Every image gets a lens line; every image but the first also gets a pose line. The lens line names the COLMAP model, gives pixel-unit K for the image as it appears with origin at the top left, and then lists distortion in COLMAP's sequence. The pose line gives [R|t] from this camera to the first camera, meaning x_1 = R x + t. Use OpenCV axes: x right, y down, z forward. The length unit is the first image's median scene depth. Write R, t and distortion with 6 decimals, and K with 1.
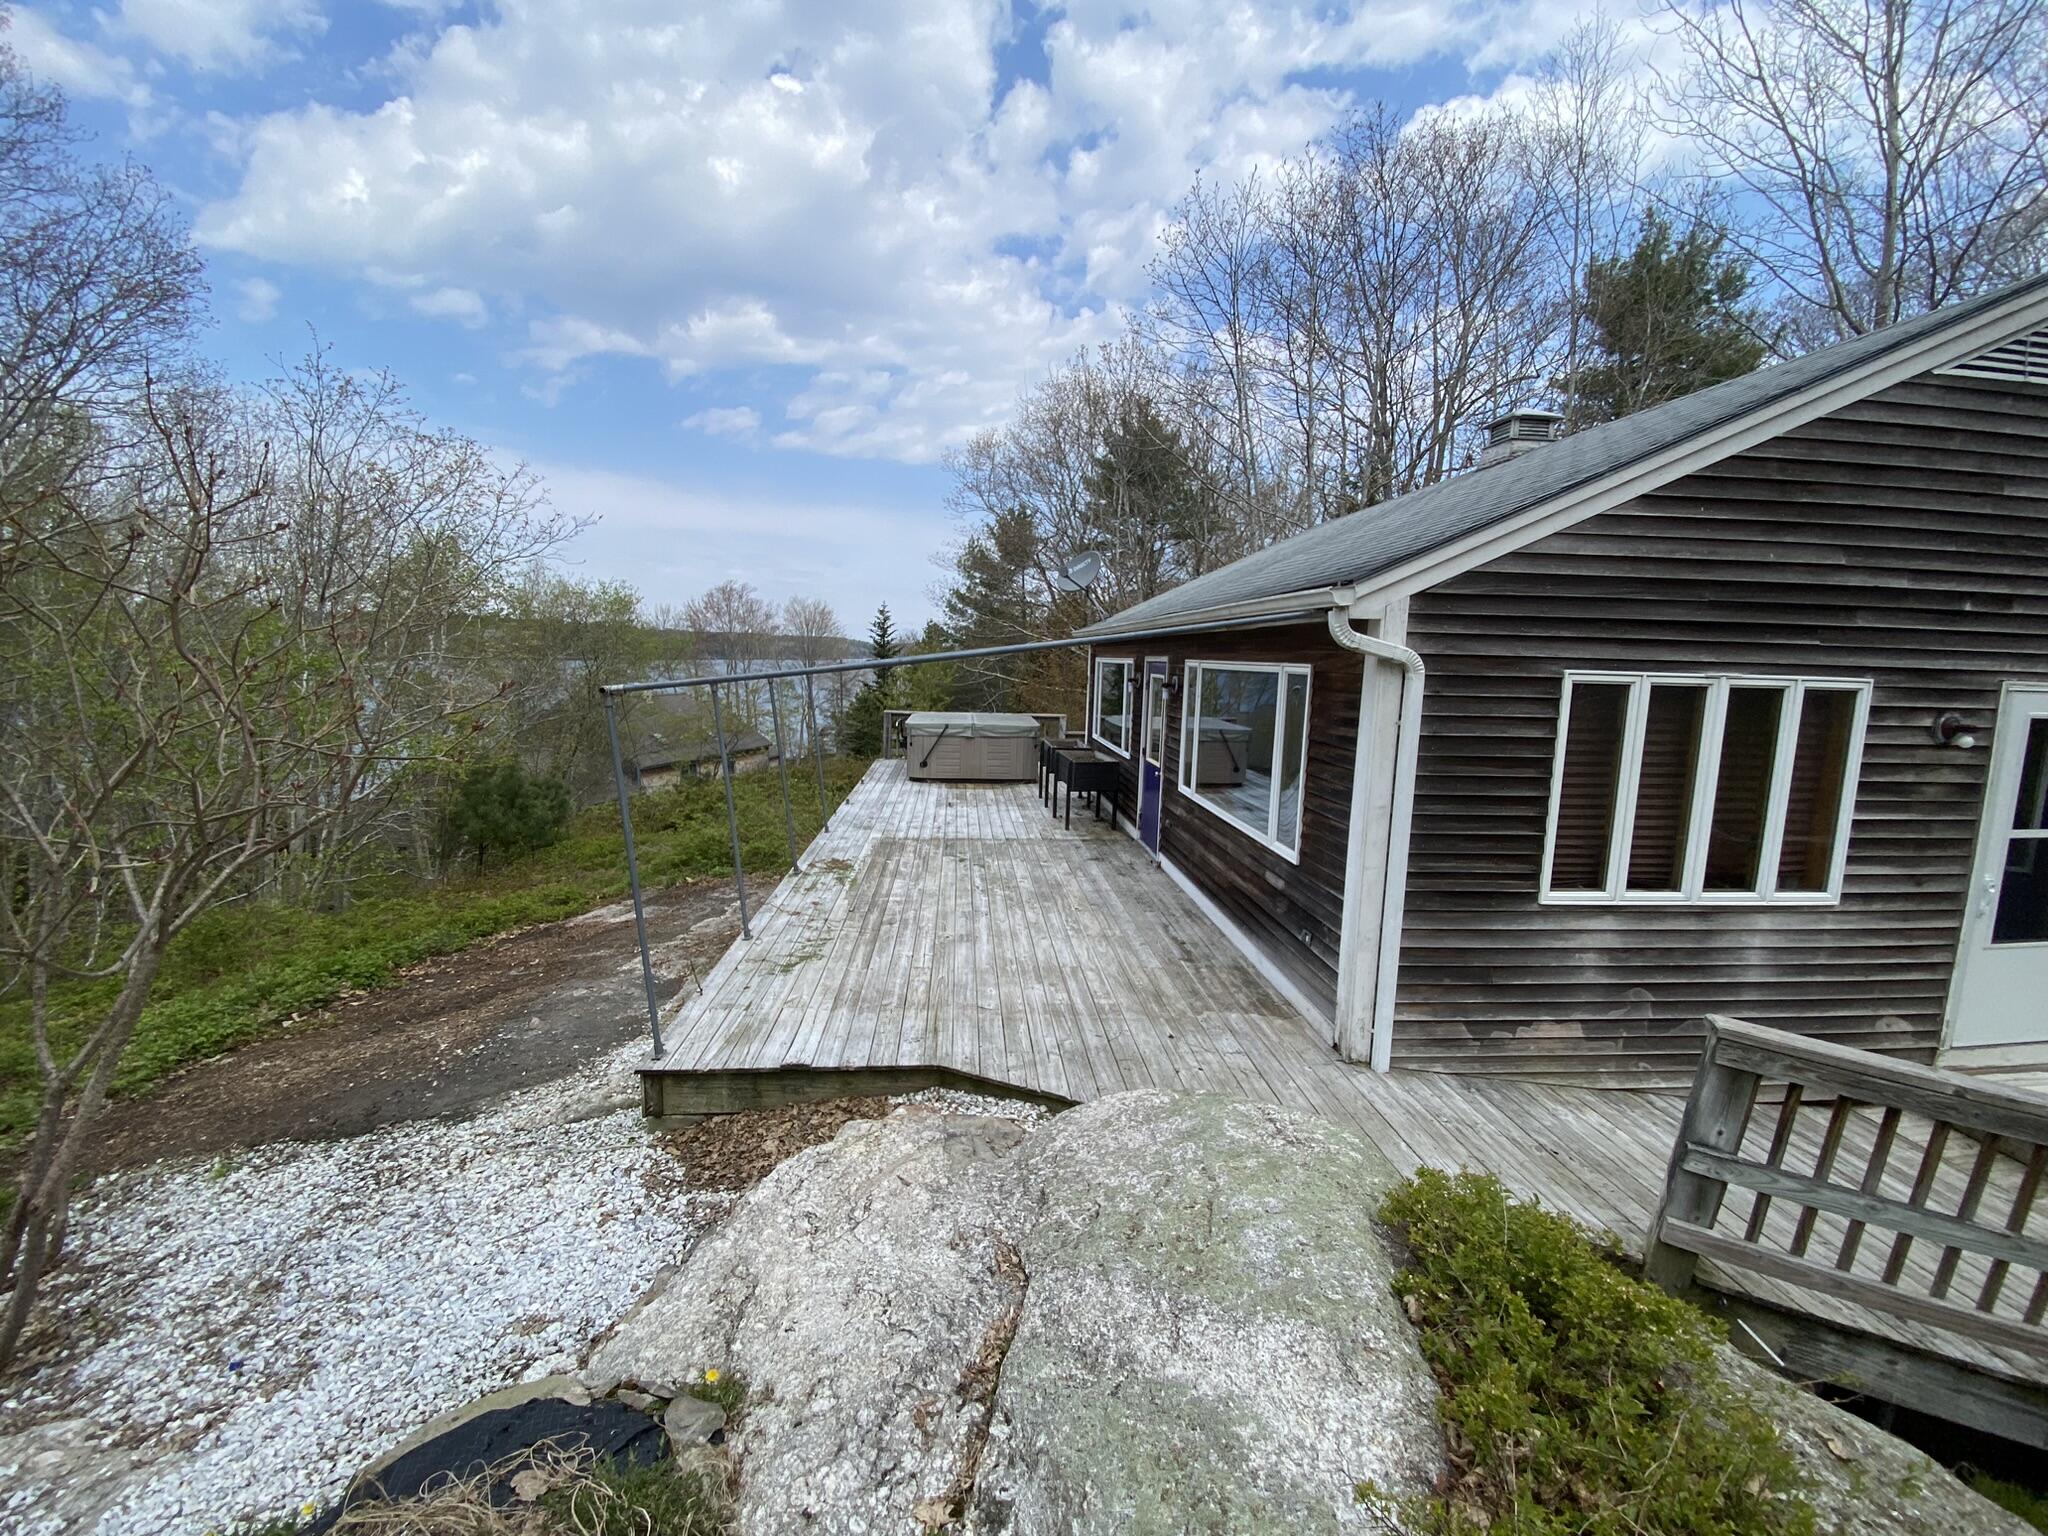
lens RADIAL K [[827.9, 0, 1021.1], [0, 827.9, 765.8], [0, 0, 1]] dist [0.025474, -0.021679]
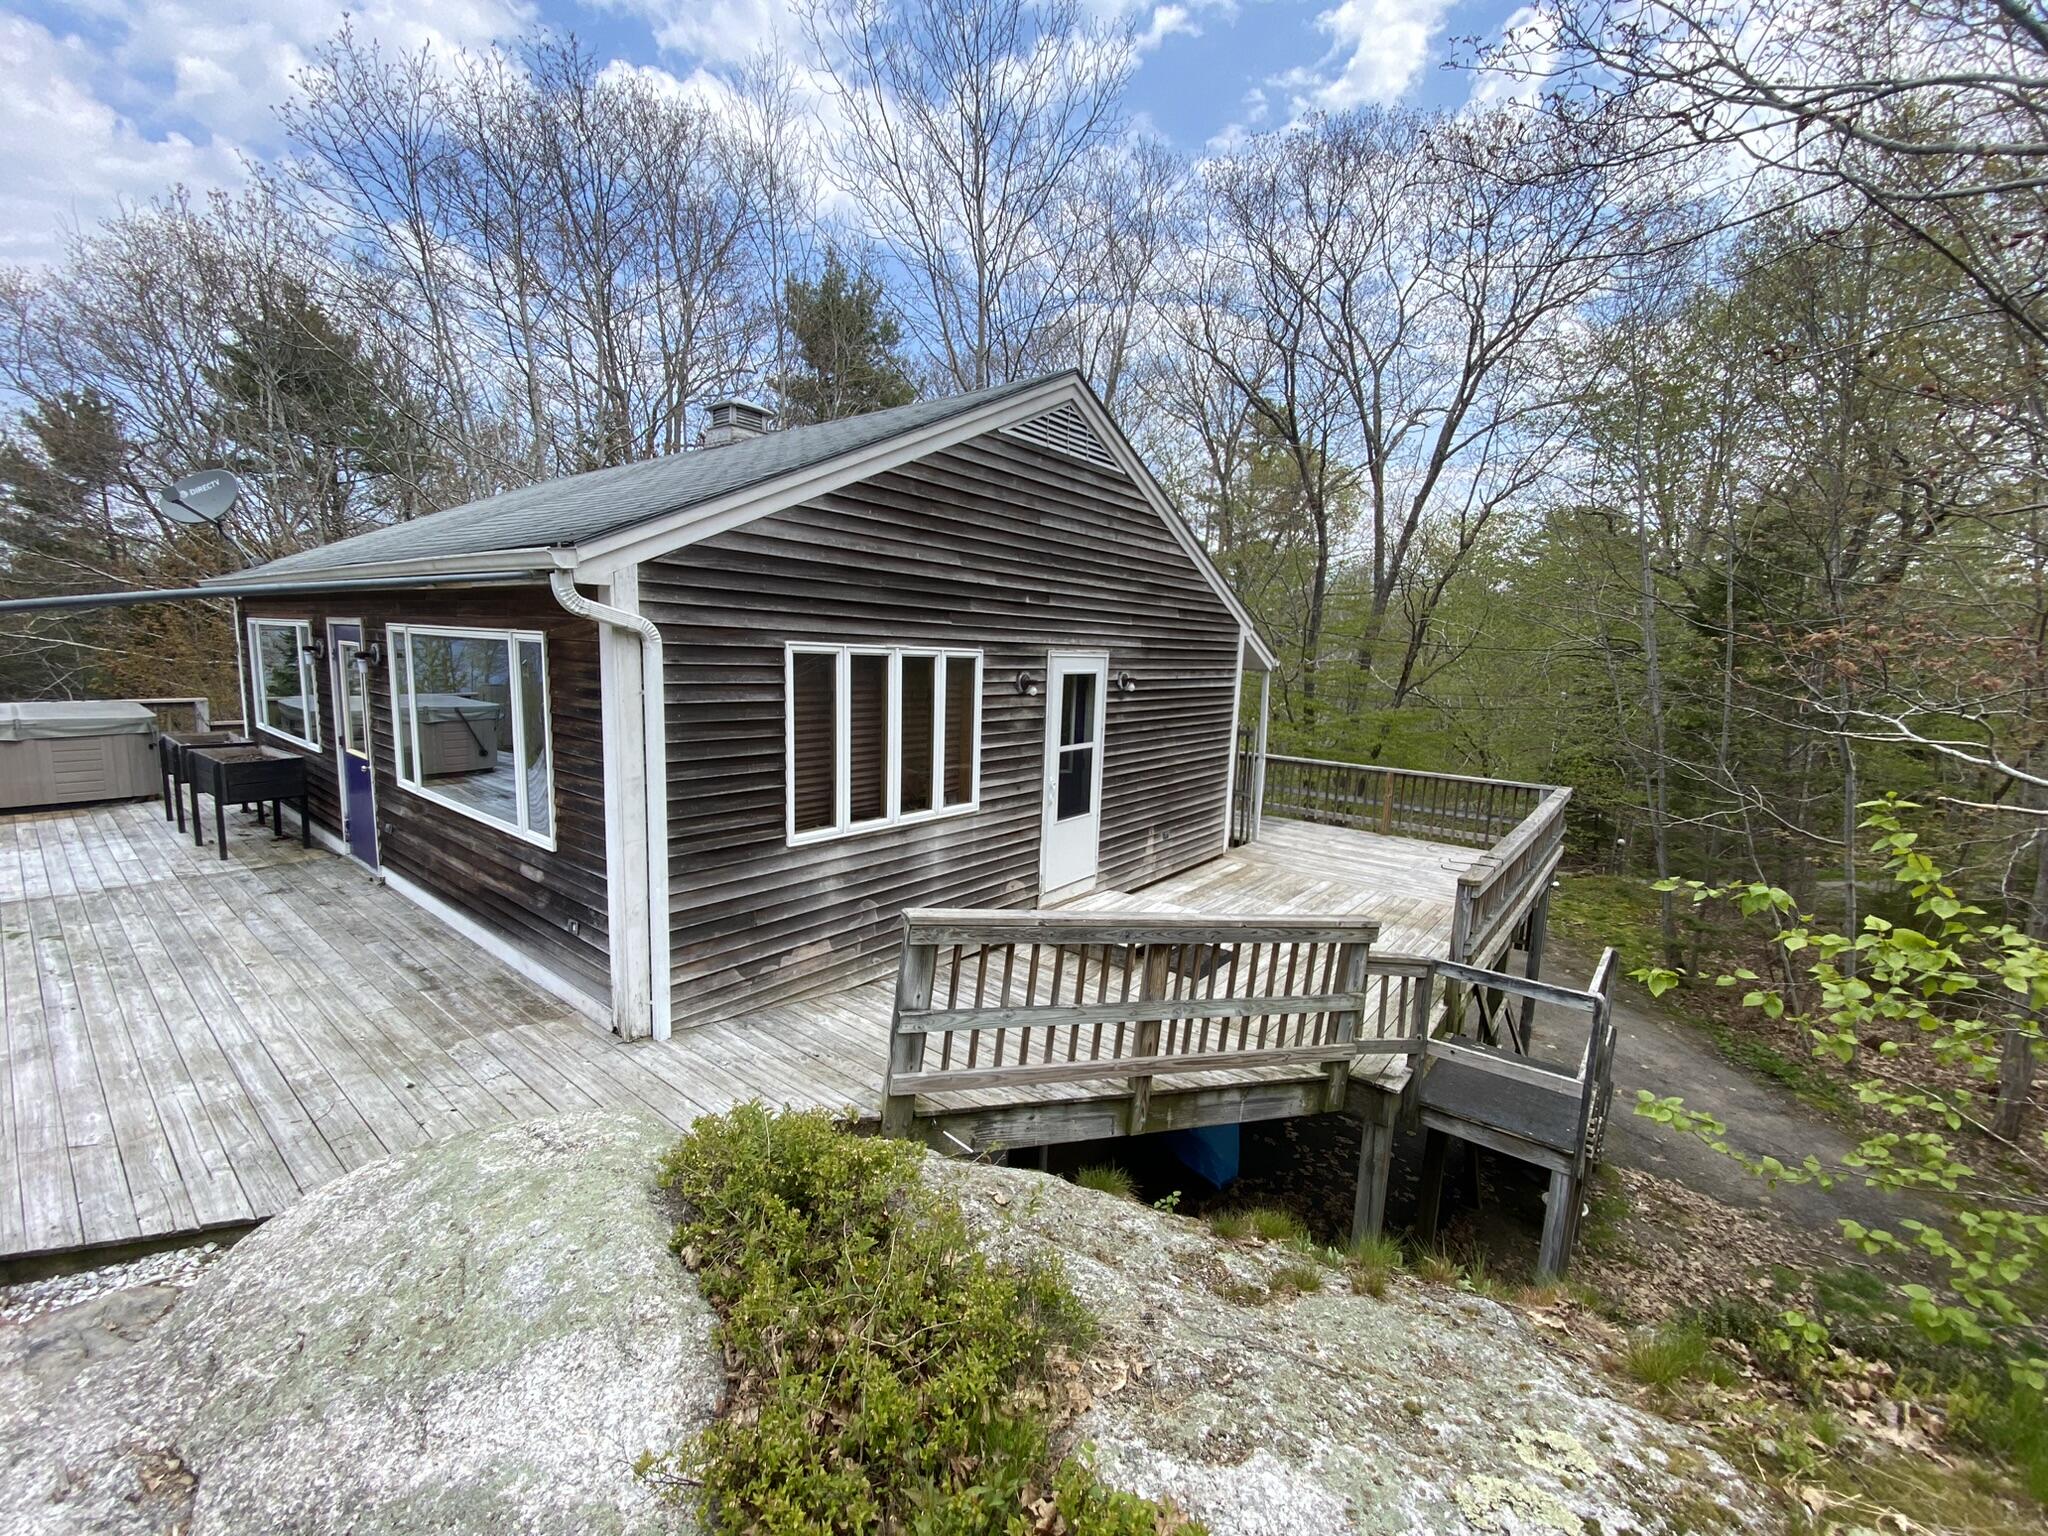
lens RADIAL K [[826.2, 0, 1018.4], [0, 826.2, 764.9], [0, 0, 1]] dist [0.026857, -0.021569]
pose [[0.683828, -0.102890, 0.722352, 0.031703], [0.077814, 0.994645, 0.068010, 0.001728], [-0.725482, 0.009702, 0.688173, -0.007339]]
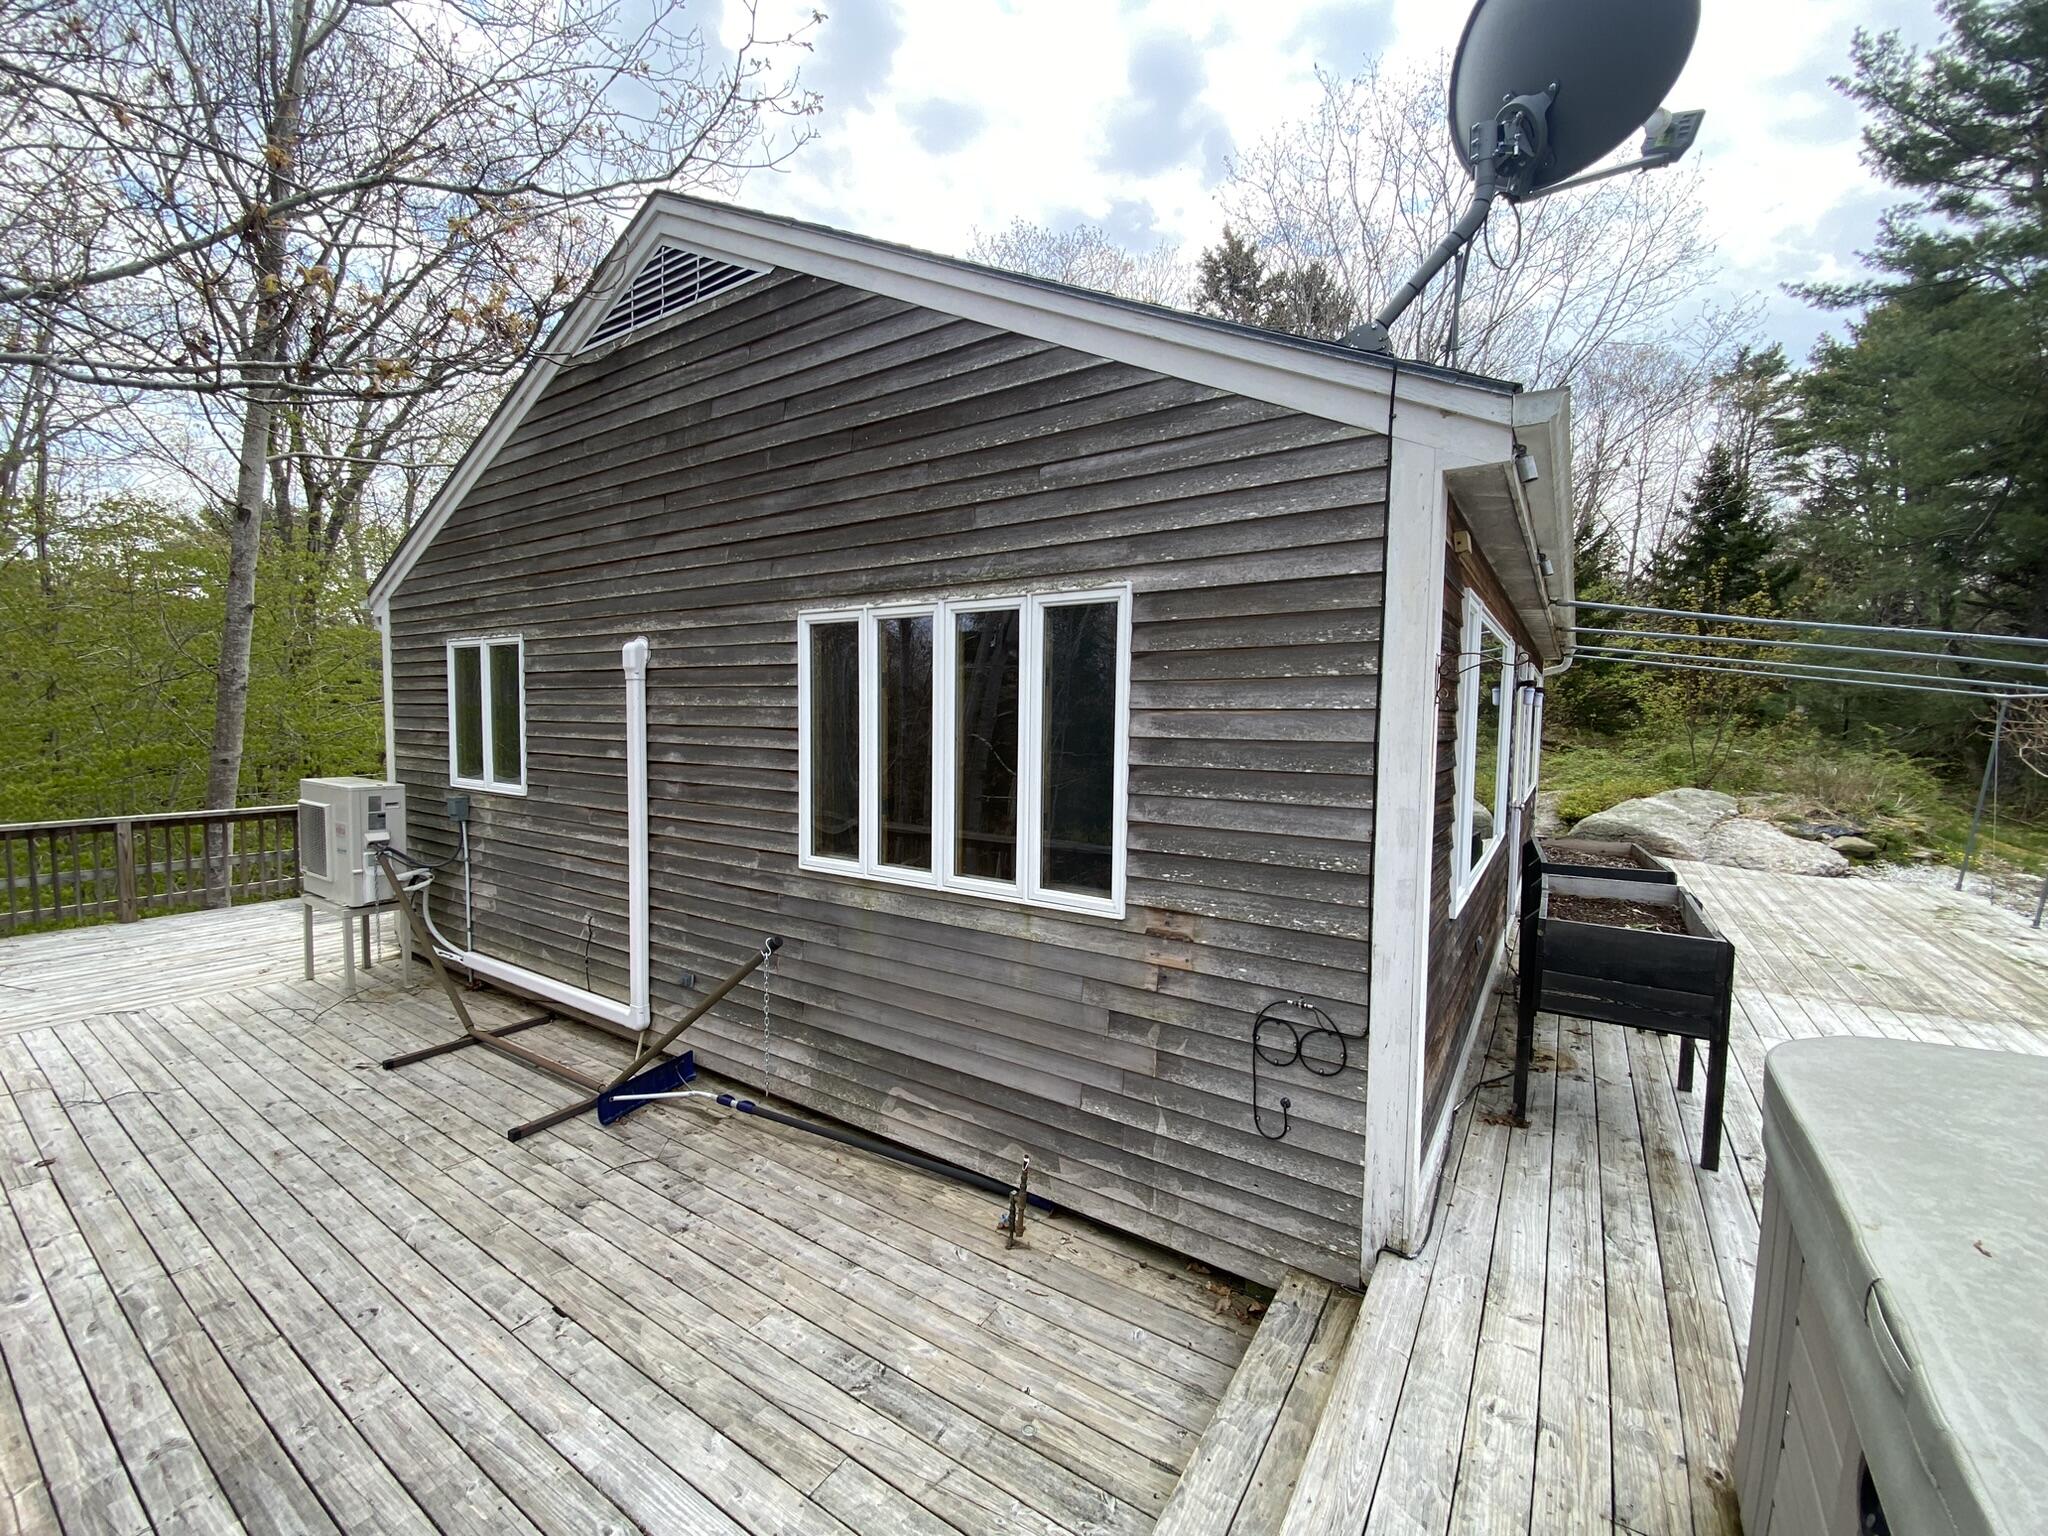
lens RADIAL K [[827.9, 0, 1021.1], [0, 827.9, 765.8], [0, 0, 1]] dist [0.025474, -0.021679]
pose [[0.788691, 0.020781, -0.614438, 1.365804], [-0.070644, 0.995872, -0.056998, 0.090540], [0.610717, 0.088360, 0.786903, 0.425057]]
